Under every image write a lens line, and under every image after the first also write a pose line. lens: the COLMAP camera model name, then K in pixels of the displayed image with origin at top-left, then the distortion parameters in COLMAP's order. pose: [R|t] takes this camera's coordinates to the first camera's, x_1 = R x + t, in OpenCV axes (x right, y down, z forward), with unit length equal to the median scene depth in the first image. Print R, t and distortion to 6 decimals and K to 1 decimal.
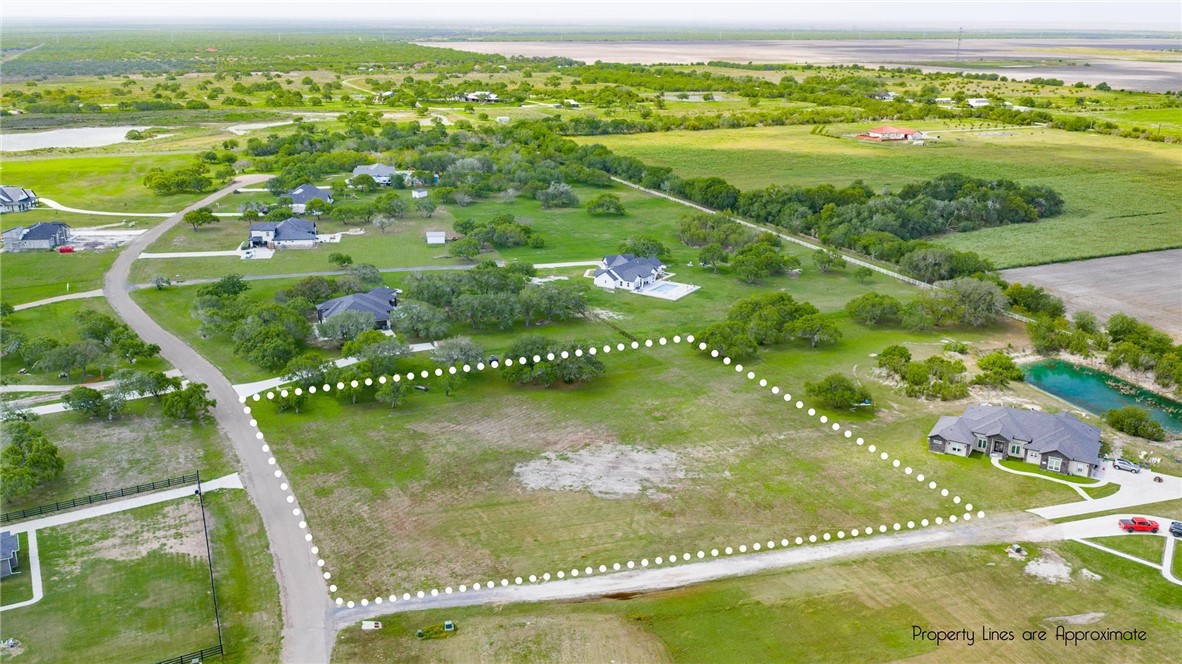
lens RADIAL K [[1005.9, 0, 591.0], [0, 1005.9, 332.0], [0, 0, 1]] dist [0.013143, -0.009043]
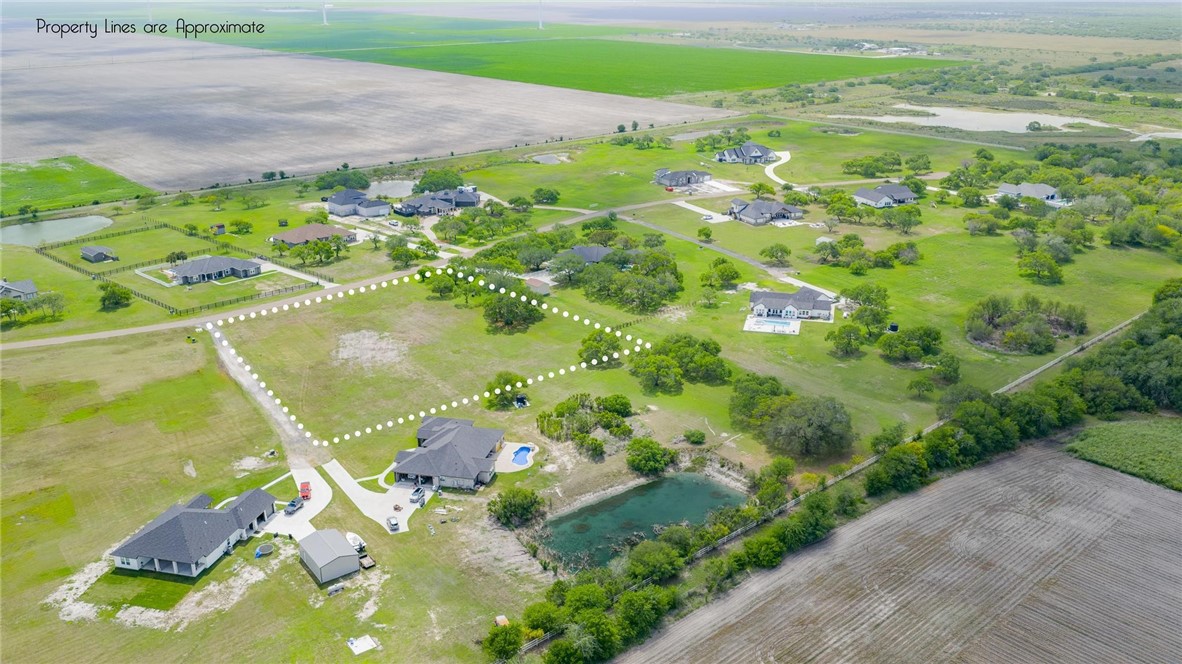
lens RADIAL K [[979.2, 0, 595.3], [0, 979.2, 335.4], [0, 0, 1]] dist [0.032699, -0.068640]
pose [[0.310903, 0.325055, -0.893129, 0.725641], [-0.286578, 0.928025, 0.237996, -0.172491], [0.906208, 0.181957, 0.381679, 0.336809]]
